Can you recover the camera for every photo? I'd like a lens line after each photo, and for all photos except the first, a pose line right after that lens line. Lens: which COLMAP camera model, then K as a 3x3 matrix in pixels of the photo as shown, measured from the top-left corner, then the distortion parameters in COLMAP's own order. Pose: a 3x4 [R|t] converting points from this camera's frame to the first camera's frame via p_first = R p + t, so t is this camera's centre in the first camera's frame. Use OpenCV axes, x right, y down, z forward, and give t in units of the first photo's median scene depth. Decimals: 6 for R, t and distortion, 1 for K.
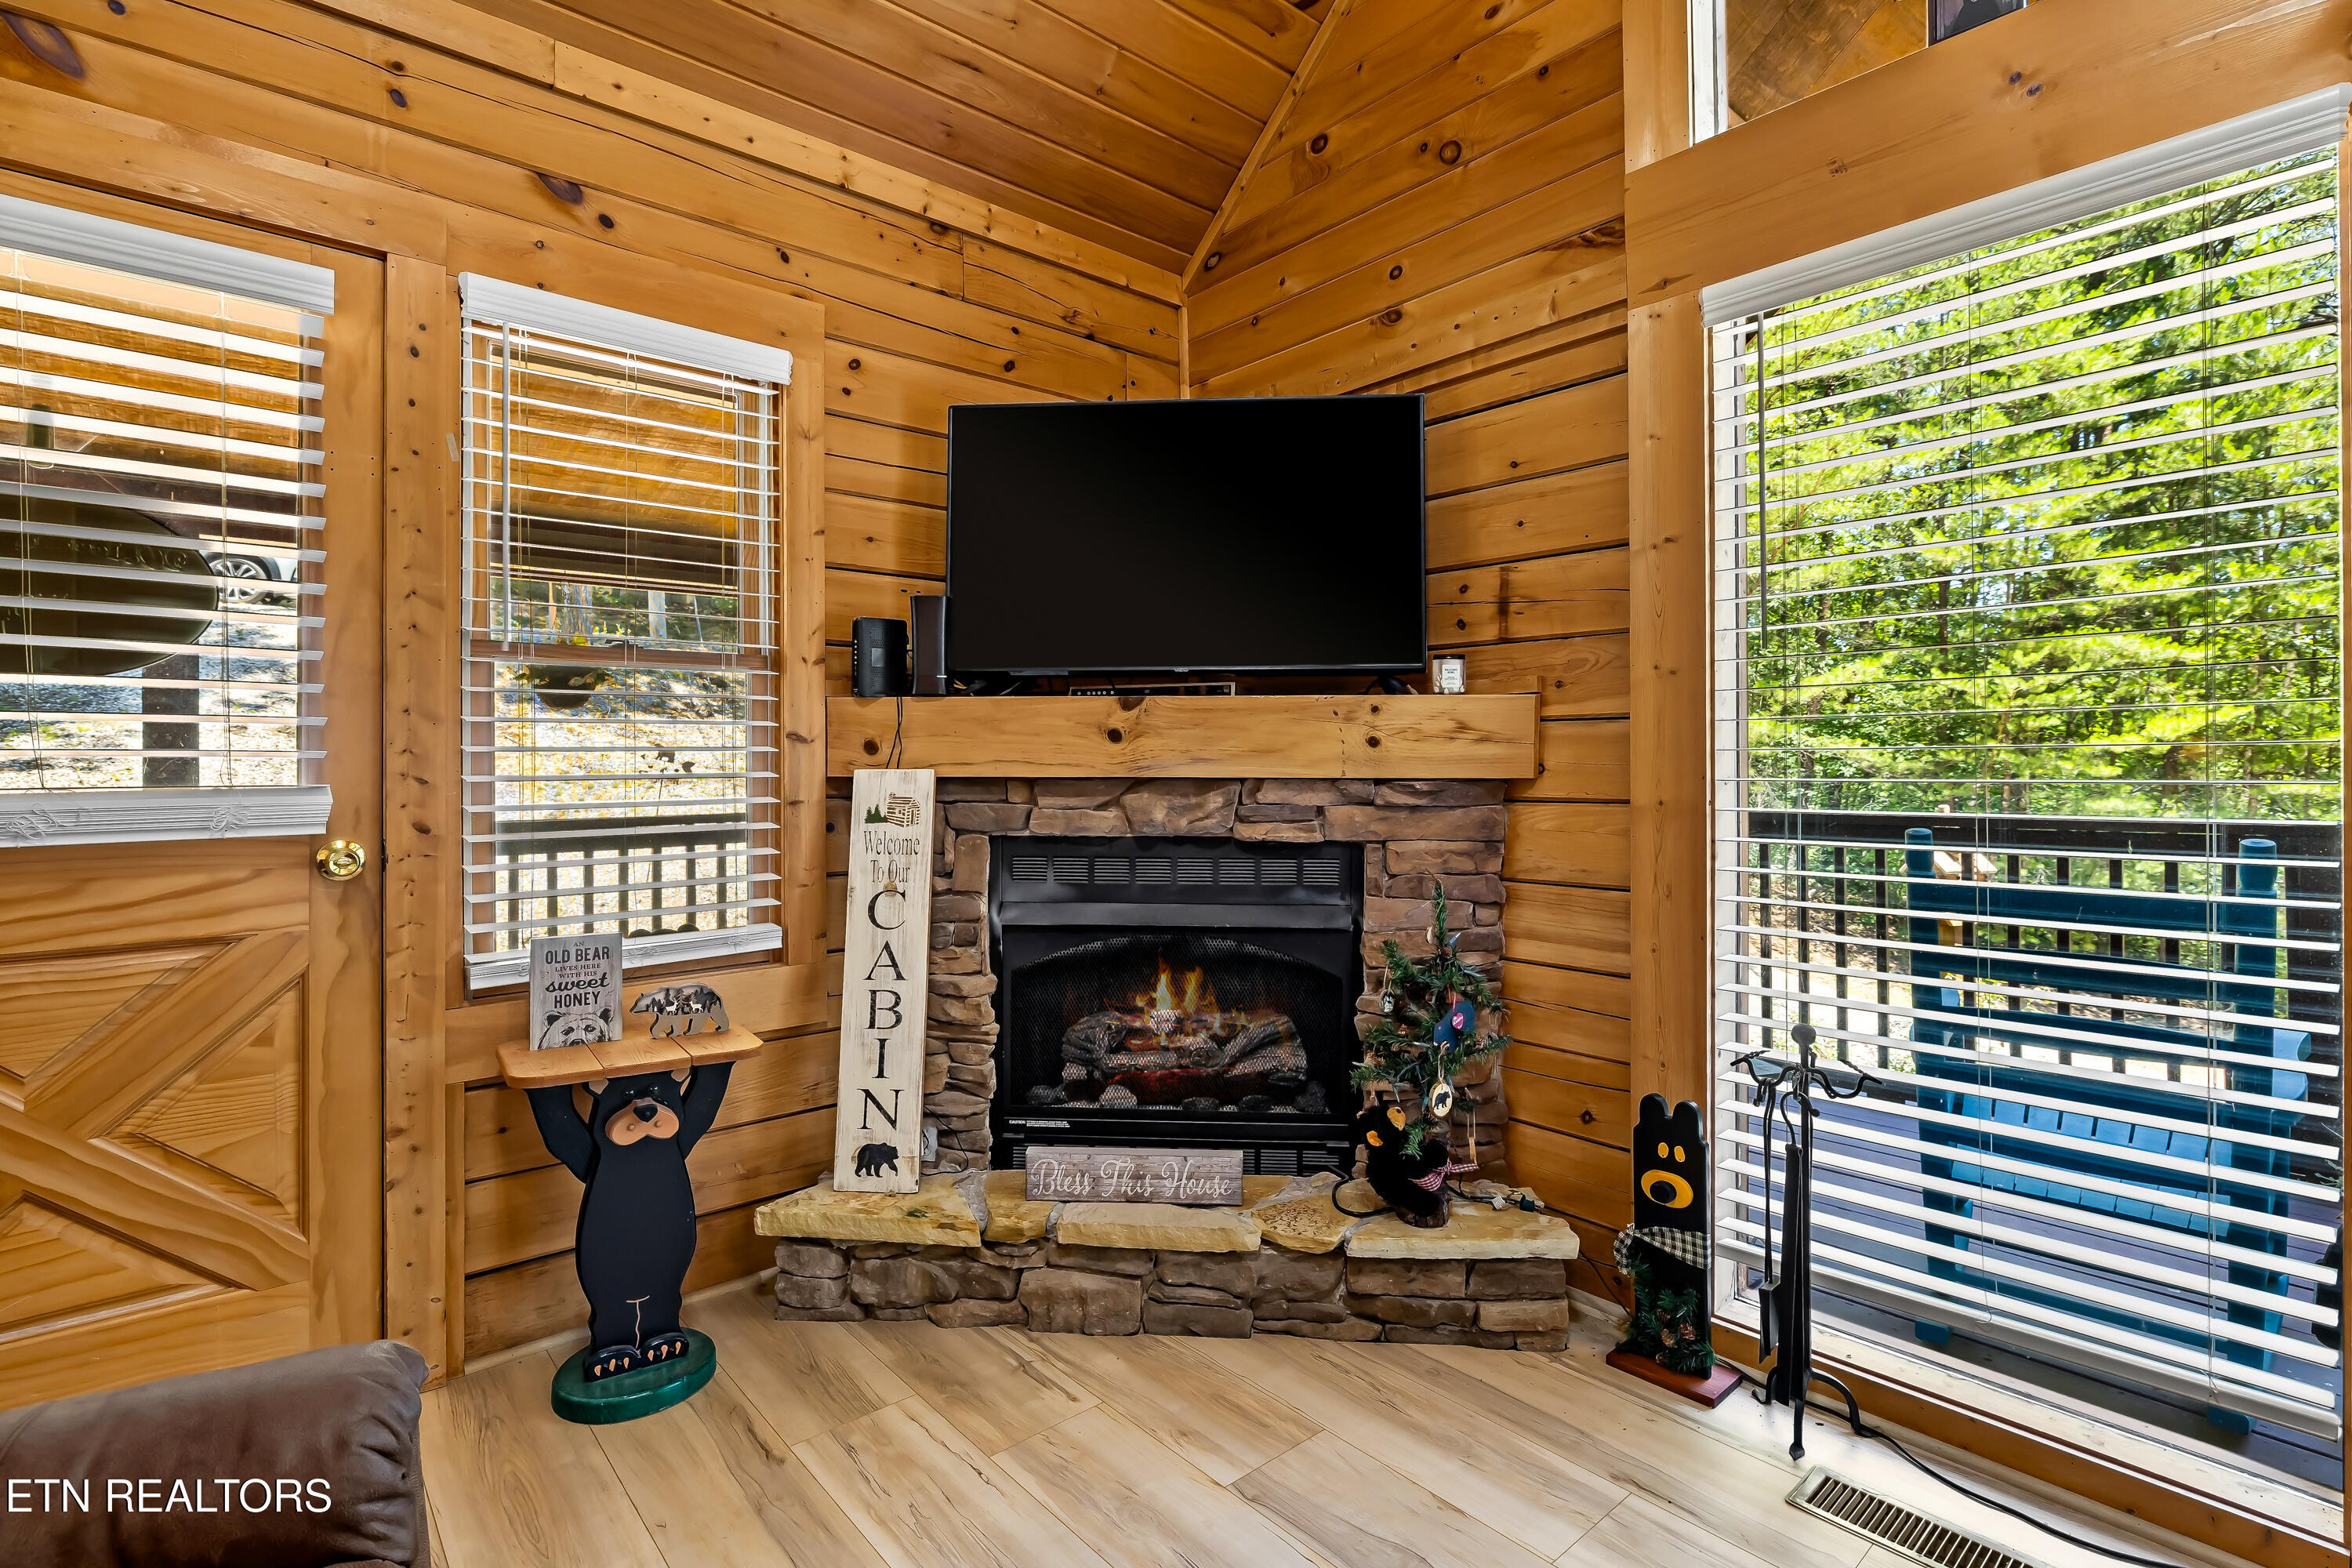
lens RADIAL K [[1104.9, 0, 1177.6], [0, 1104.9, 757.6], [0, 0, 1]] dist [-0.009926, 0.003825]
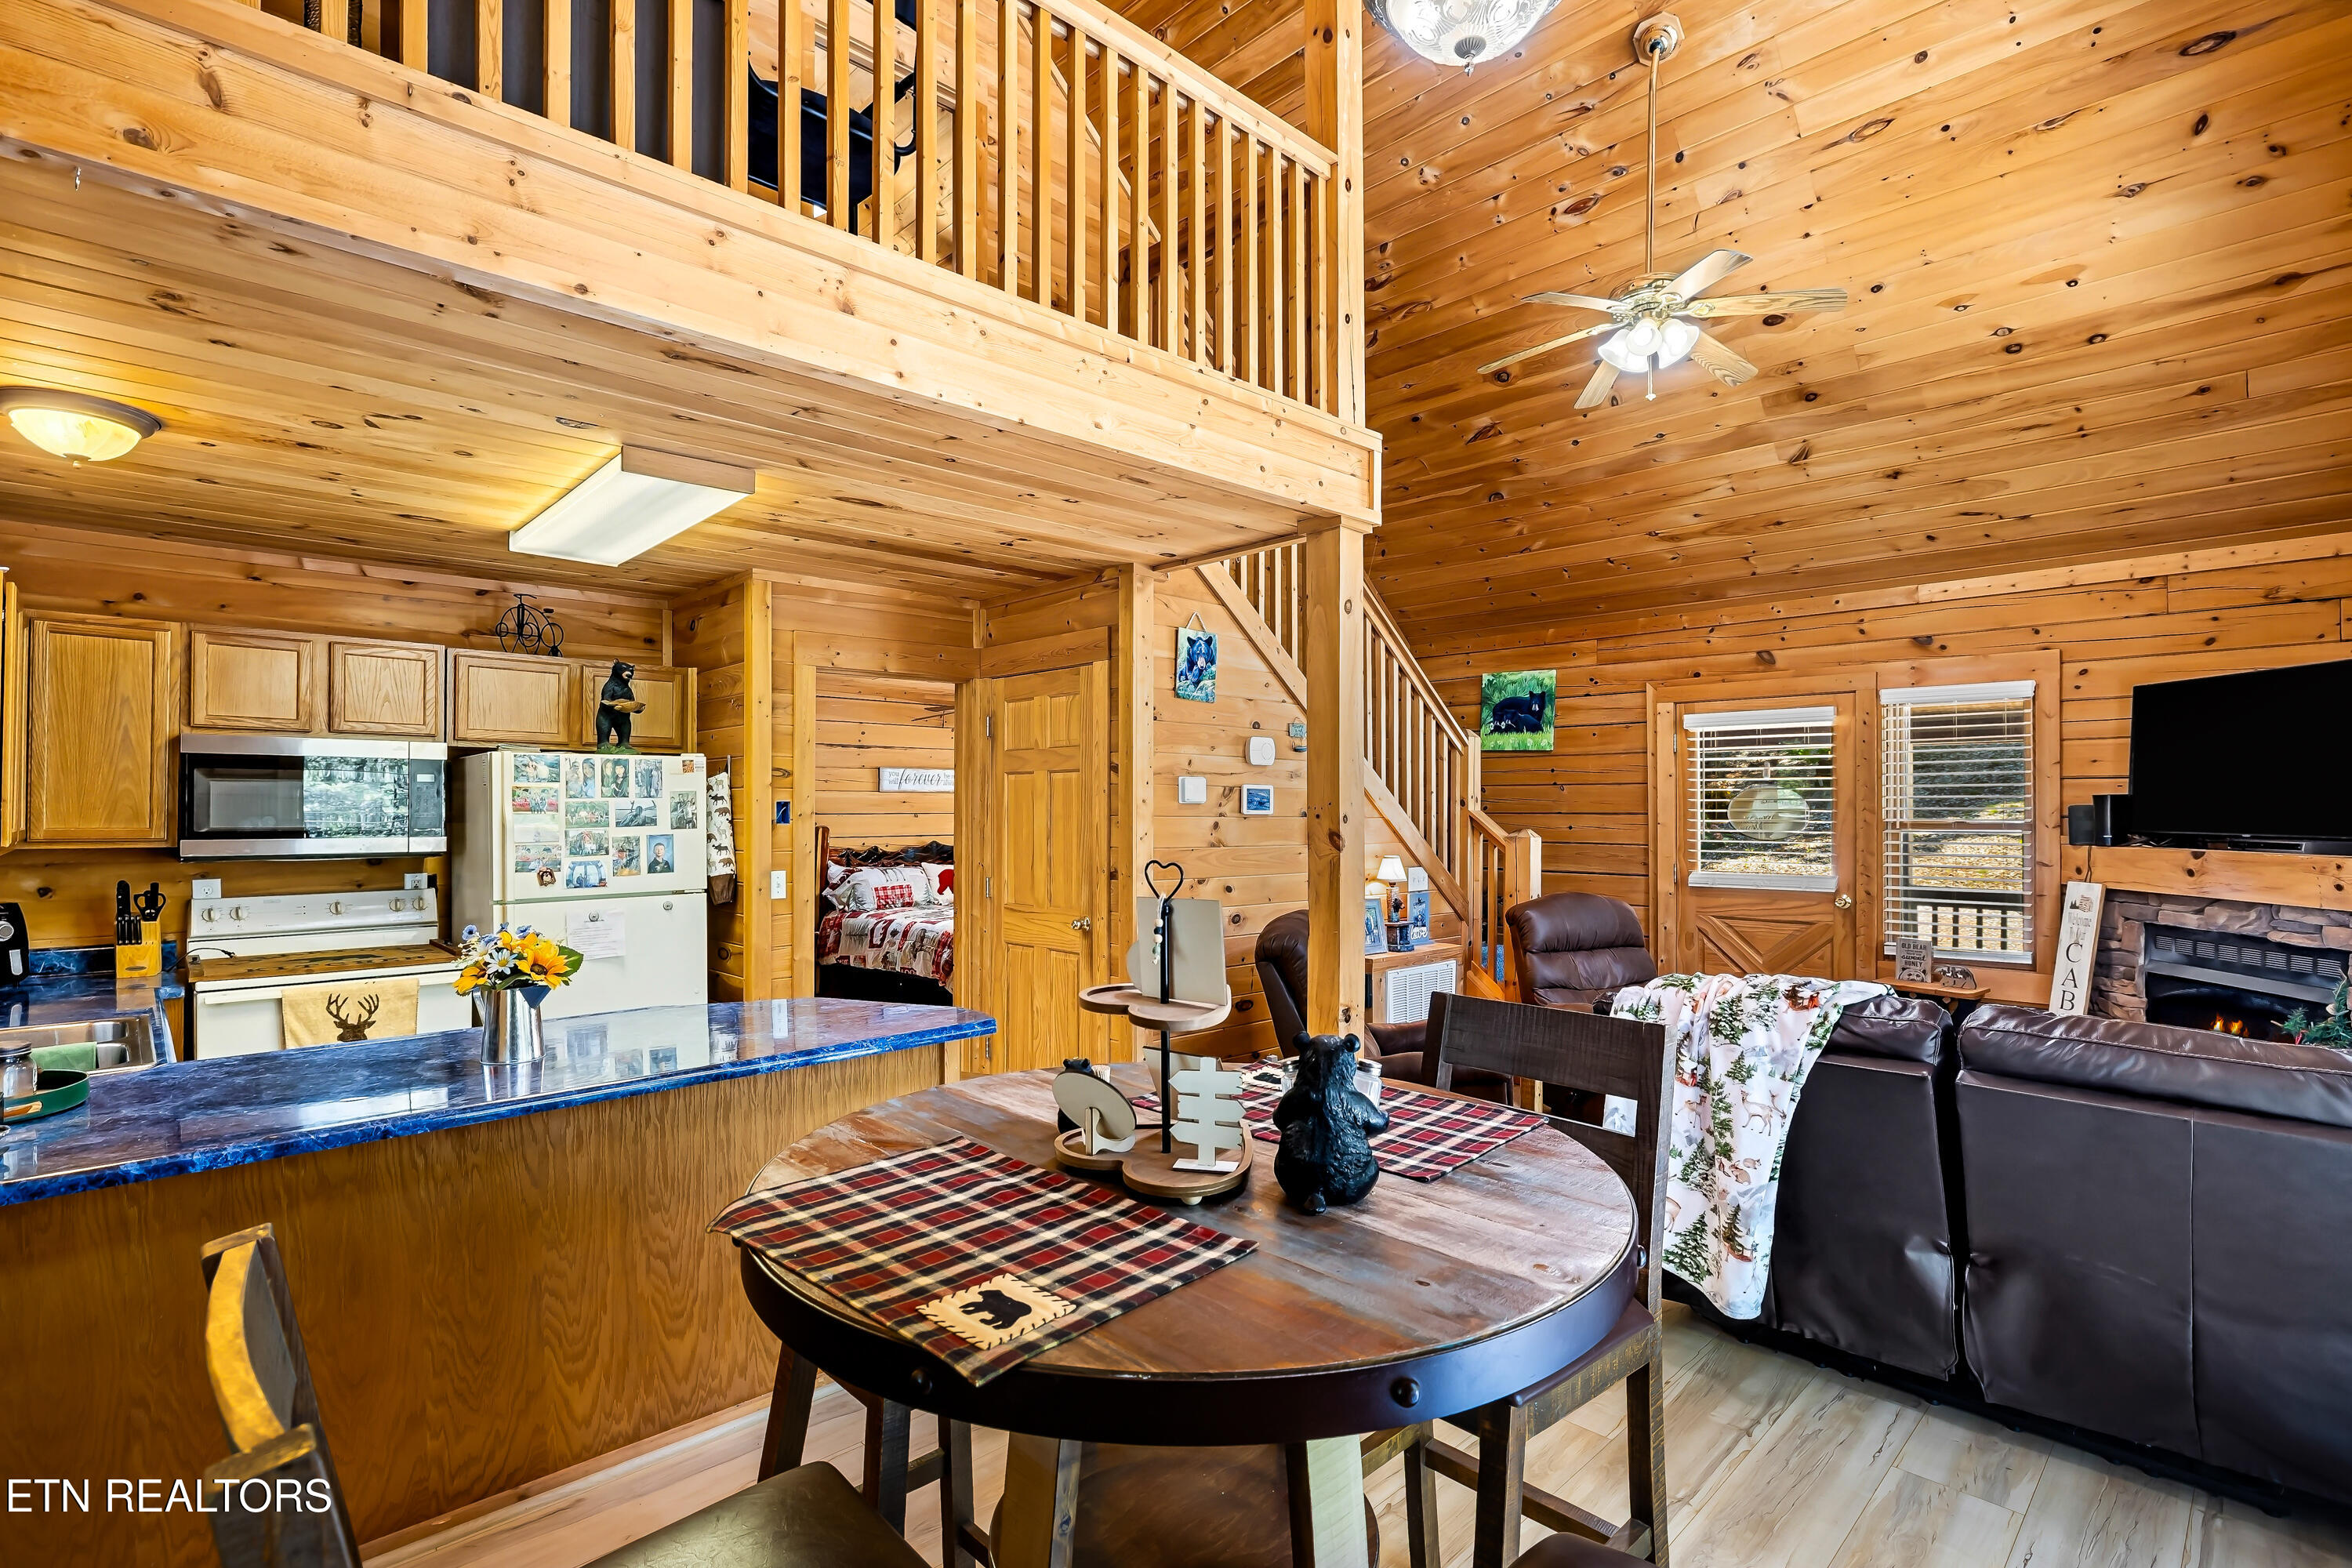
lens RADIAL K [[1104.9, 0, 1171.5], [0, 1104.9, 804.7], [0, 0, 1]] dist [-0.009926, 0.003825]
pose [[0.044596, 0.001077, -0.999005, 1.643414], [0.001544, 0.999998, 0.001147, -0.134573], [0.999004, -0.001594, 0.044594, -0.721059]]
